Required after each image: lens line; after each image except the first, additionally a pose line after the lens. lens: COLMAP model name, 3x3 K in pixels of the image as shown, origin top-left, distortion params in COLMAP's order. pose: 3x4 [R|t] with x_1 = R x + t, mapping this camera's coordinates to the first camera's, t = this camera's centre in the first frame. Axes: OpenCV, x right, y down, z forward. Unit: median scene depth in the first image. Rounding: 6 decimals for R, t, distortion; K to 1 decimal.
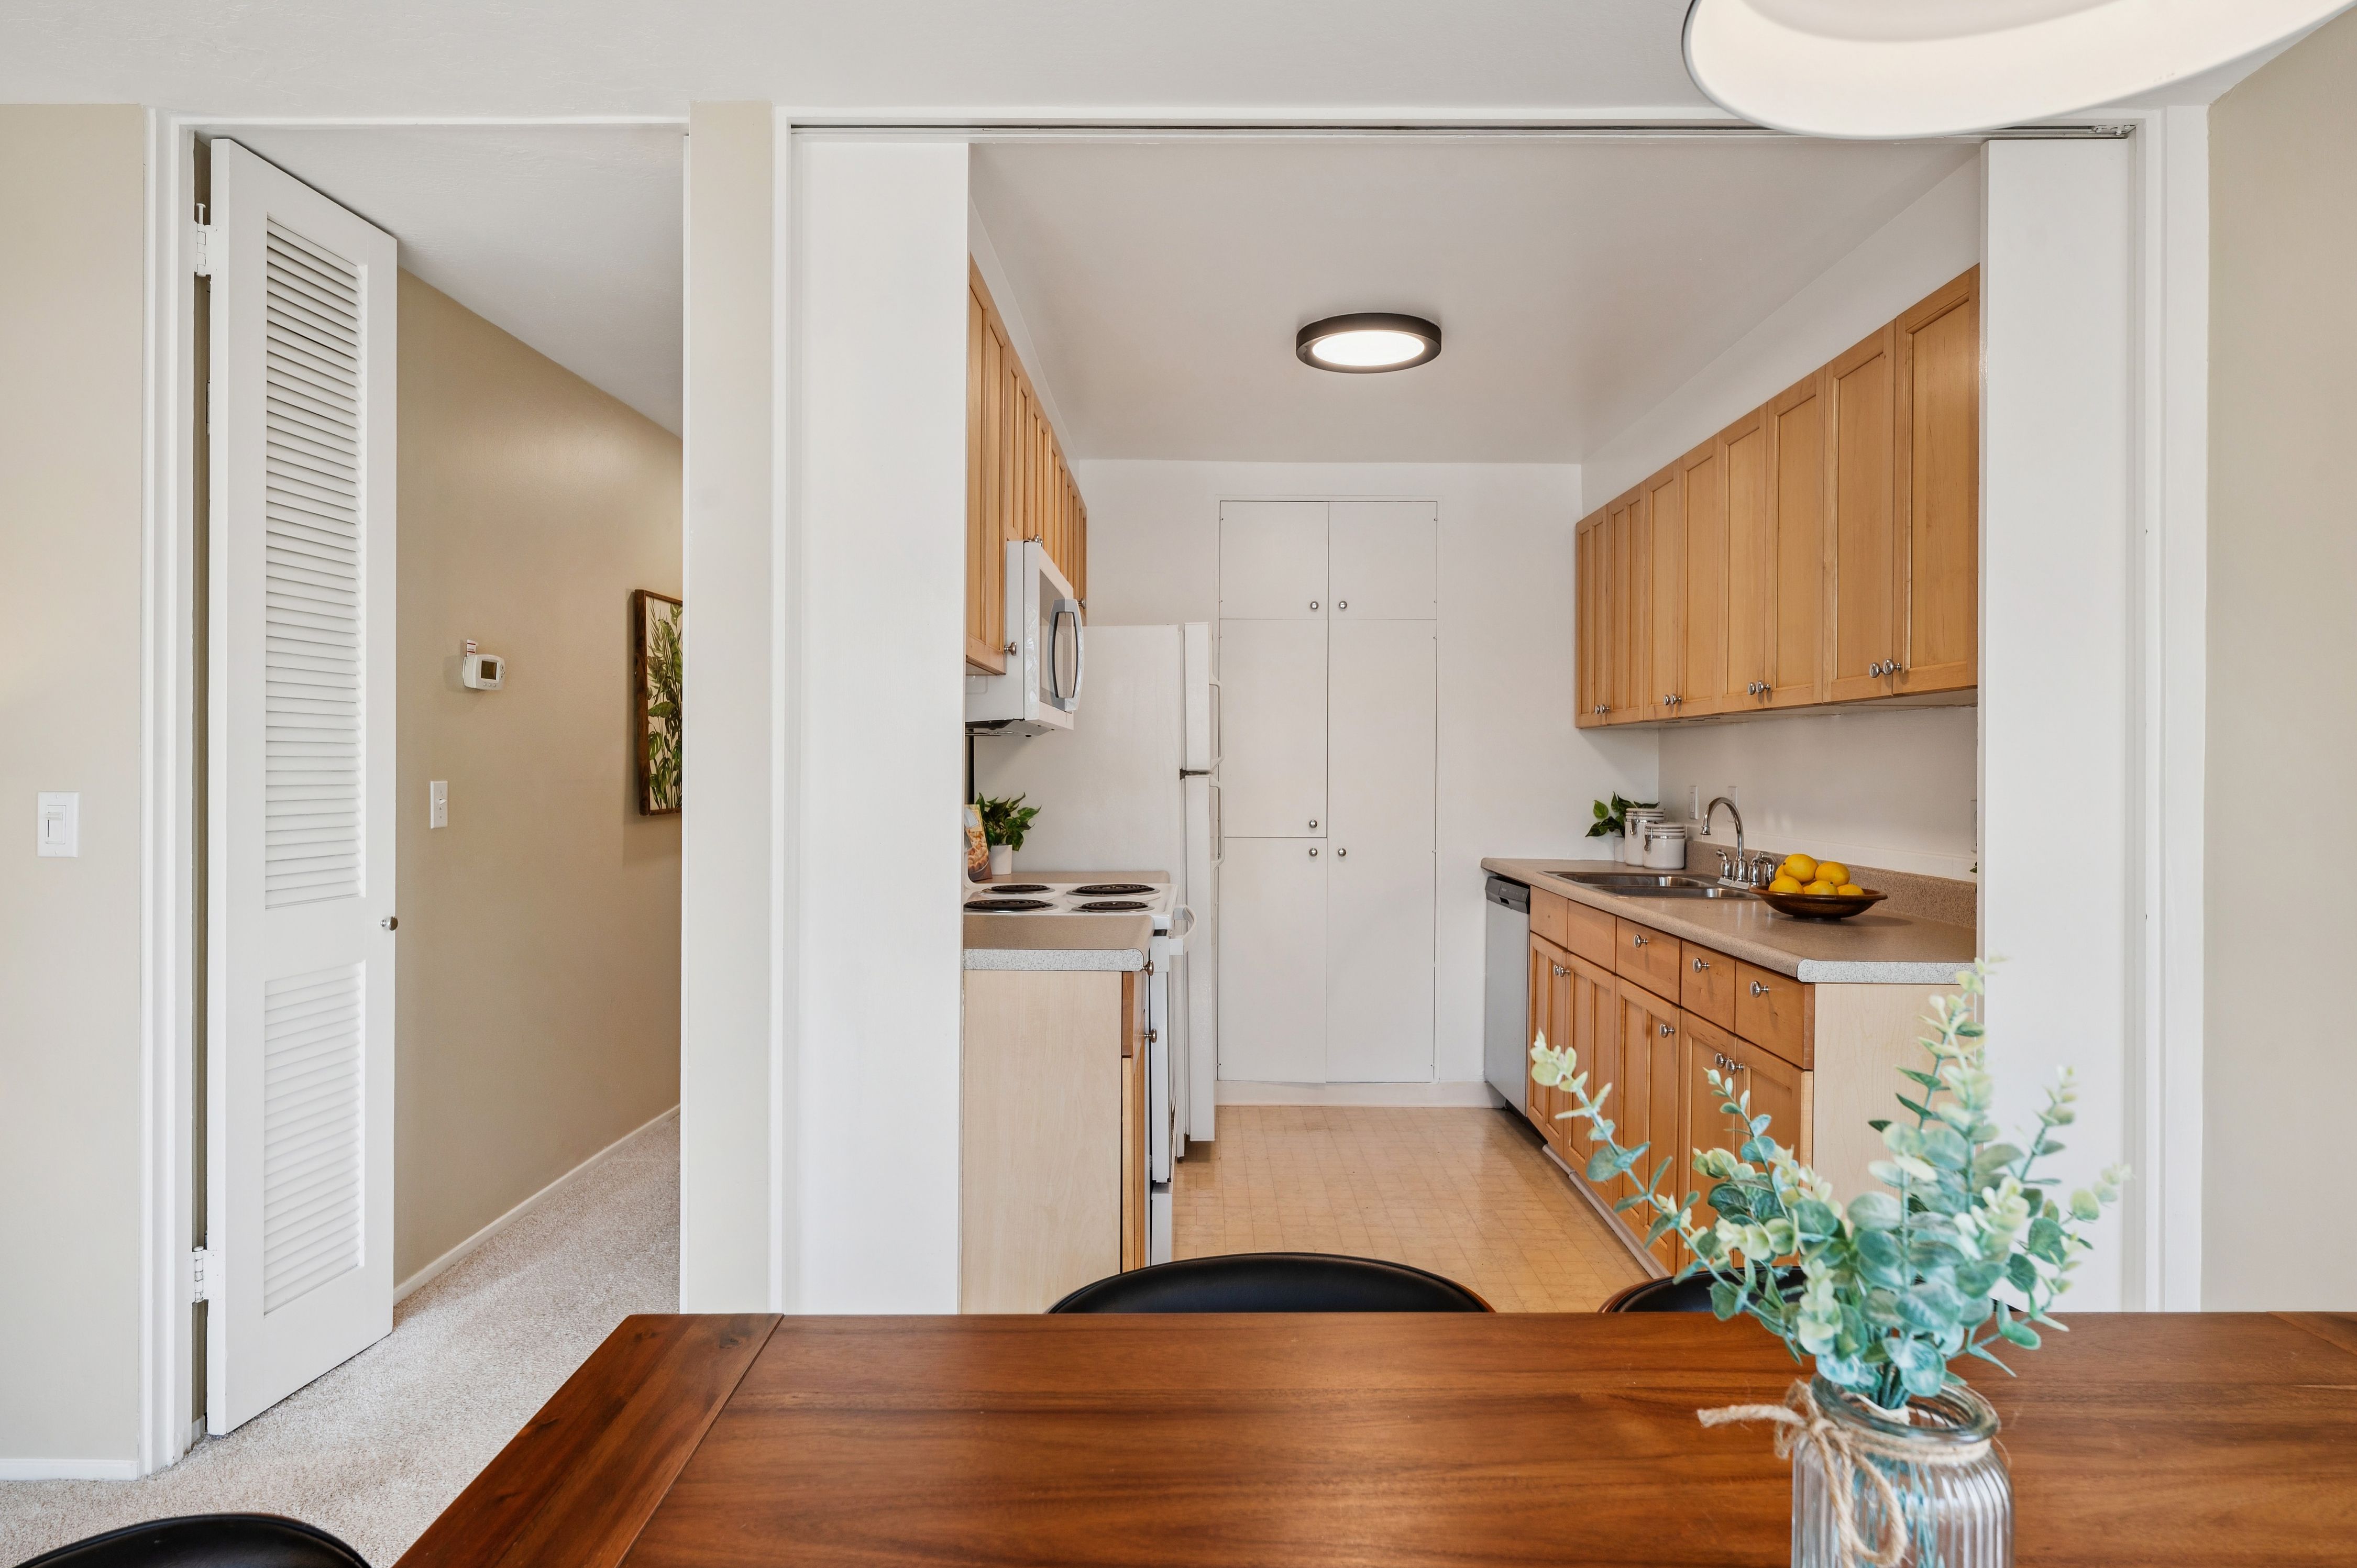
lens RADIAL K [[1363.7, 0, 1178.5], [0, 1363.7, 784.0], [0, 0, 1]] dist [0.002846, 0.000333]
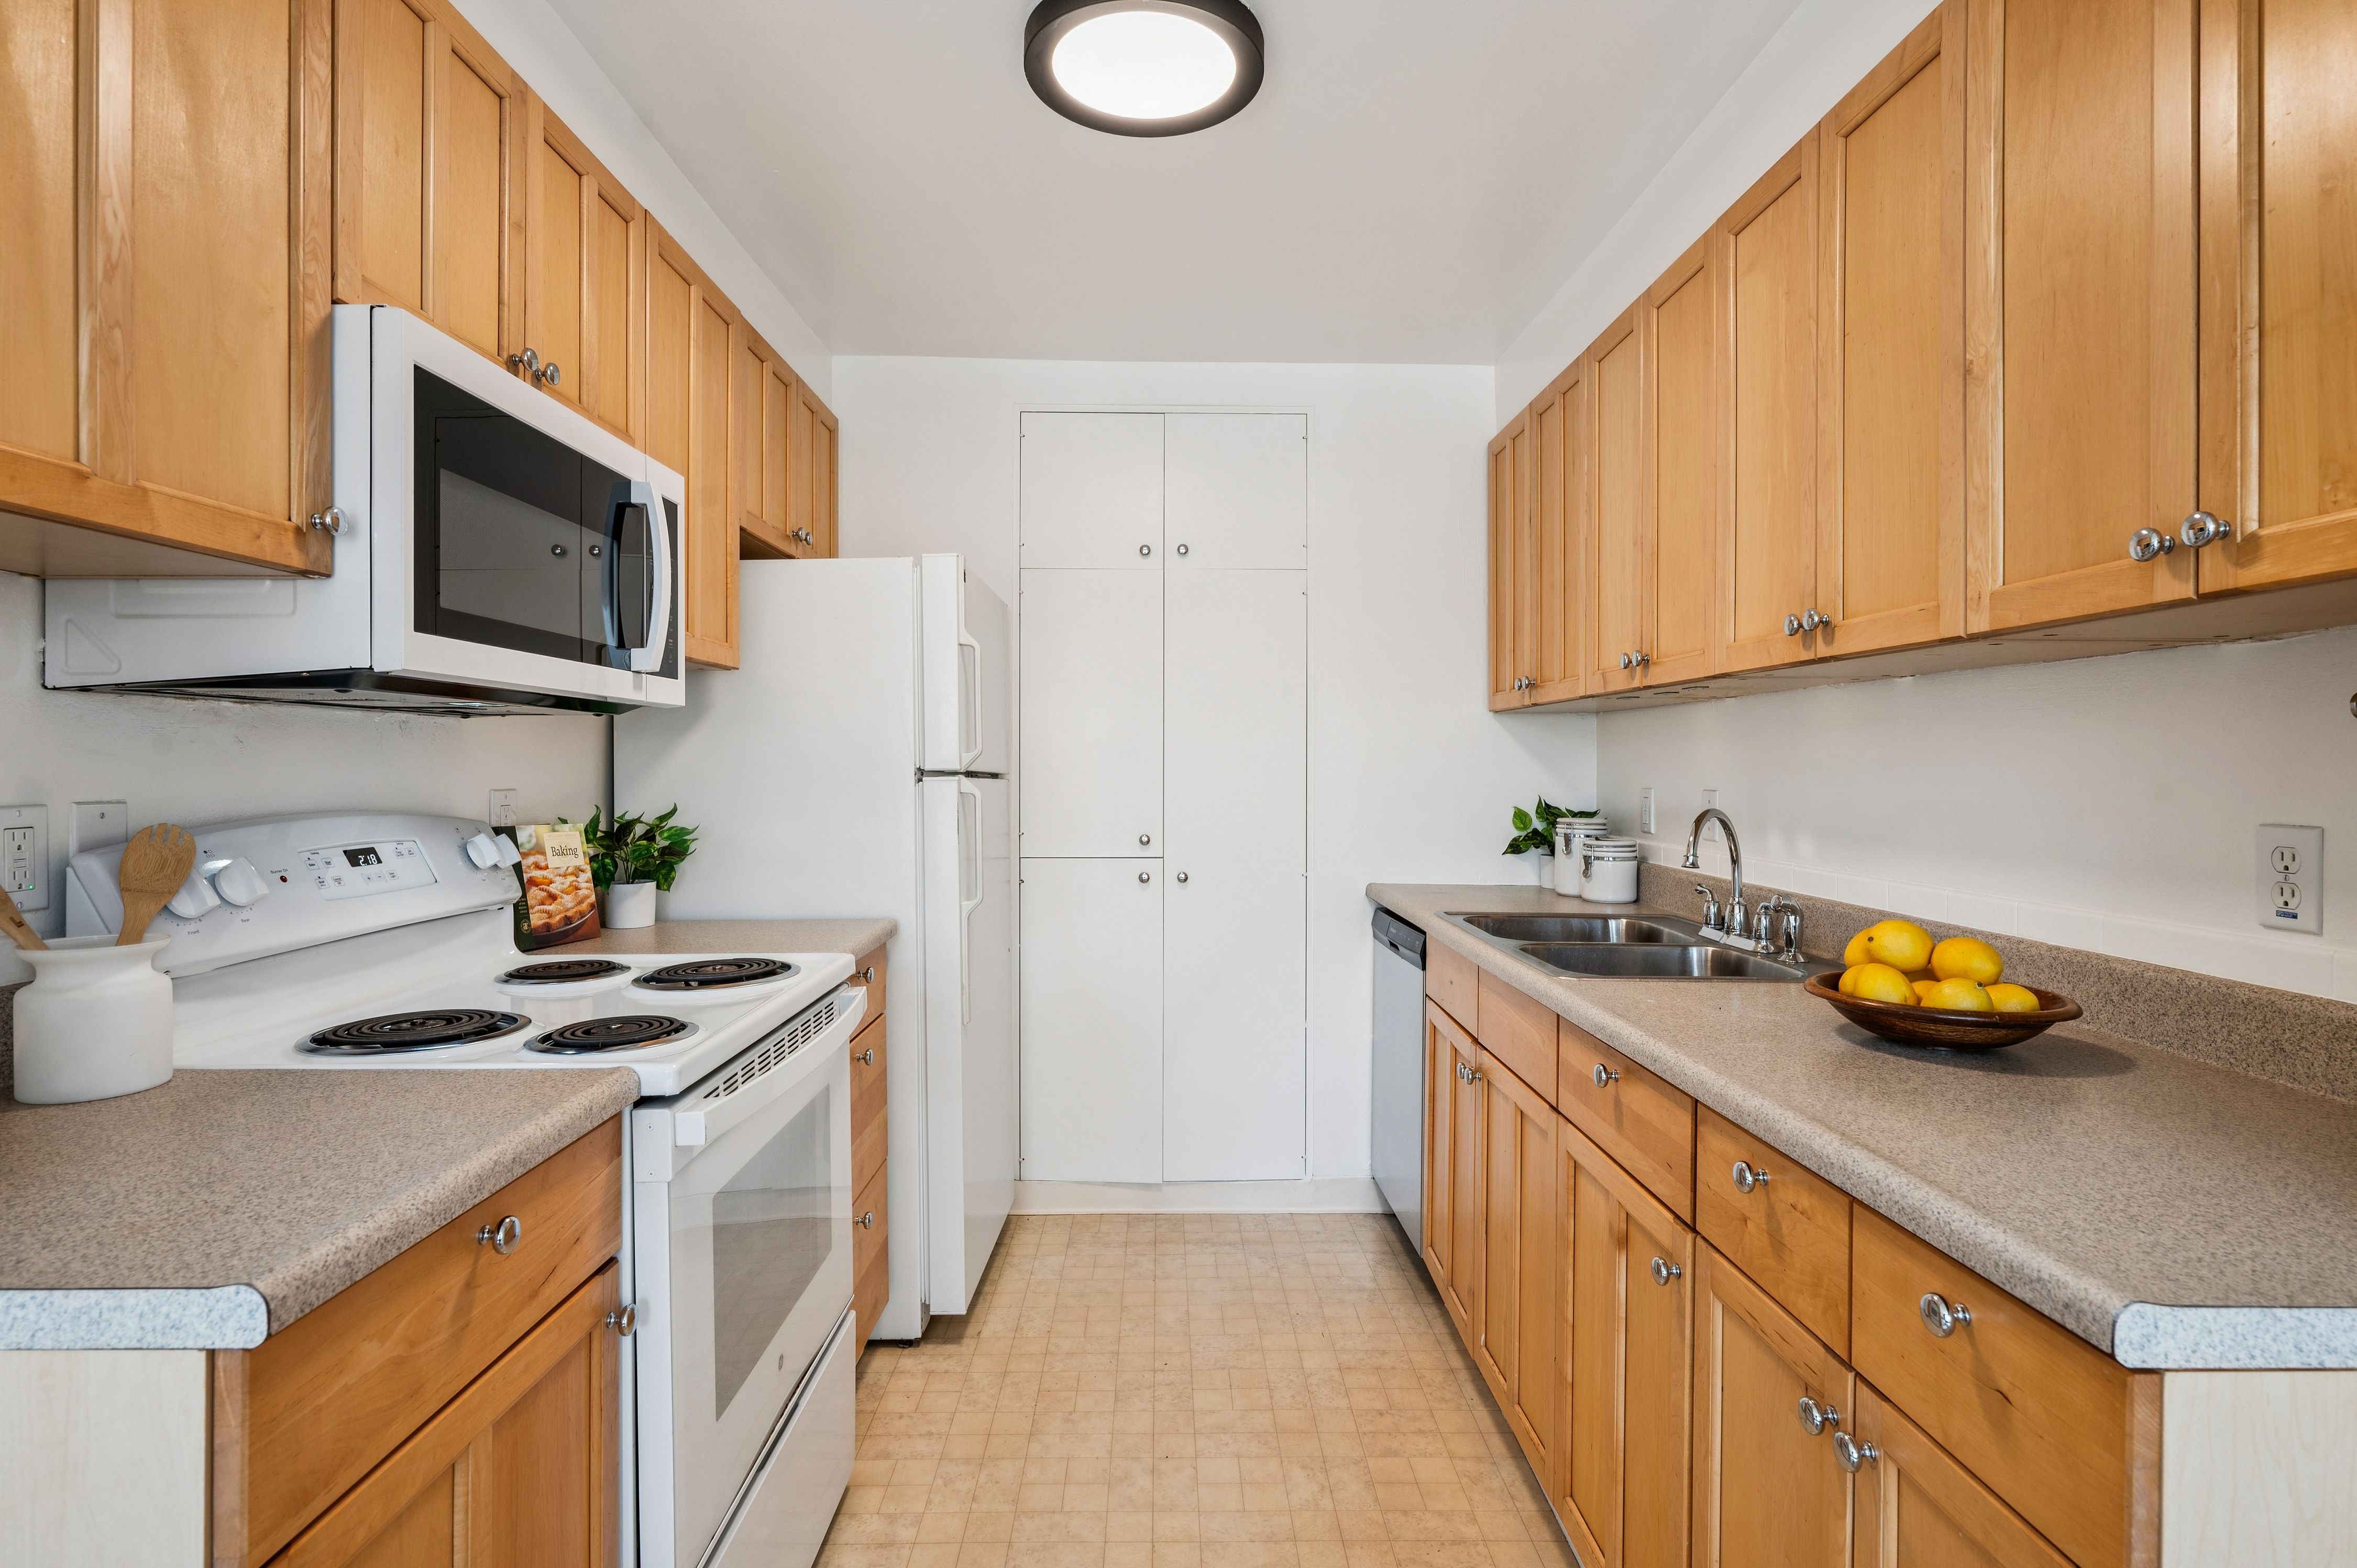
lens RADIAL K [[1208.7, 0, 1178.5], [0, 1208.7, 784.0], [0, 0, 1]] dist [-0.001151, -0.000033]
pose [[0.999474, -0.004684, 0.032105, 0.110322], [0.004570, 0.999983, 0.003632, -0.004495], [-0.032122, -0.003484, 0.999478, 0.379935]]
